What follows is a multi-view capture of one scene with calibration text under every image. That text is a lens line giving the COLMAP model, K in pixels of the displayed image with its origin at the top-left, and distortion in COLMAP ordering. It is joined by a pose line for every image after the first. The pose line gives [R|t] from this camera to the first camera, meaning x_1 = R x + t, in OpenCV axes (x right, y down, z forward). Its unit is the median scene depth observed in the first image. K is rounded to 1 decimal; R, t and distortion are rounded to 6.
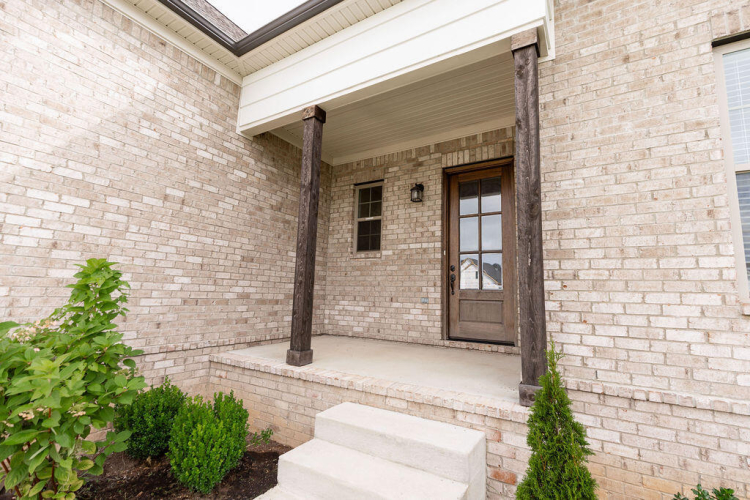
lens RADIAL K [[350.6, 0, 375.0], [0, 350.6, 250.0], [0, 0, 1]] dist [0.003161, 0.000542]
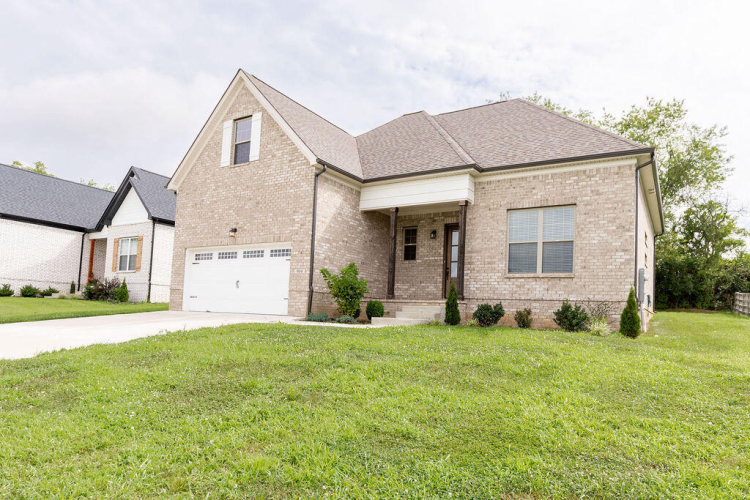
lens RADIAL K [[490.0, 0, 375.2], [0, 490.0, 303.8], [0, 0, 1]] dist [-0.126167, 0.000335]
pose [[0.999851, 0.012522, -0.011887, -0.213432], [-0.011228, 0.994587, 0.103303, -0.042272], [0.013117, -0.103154, 0.994579, -2.211761]]
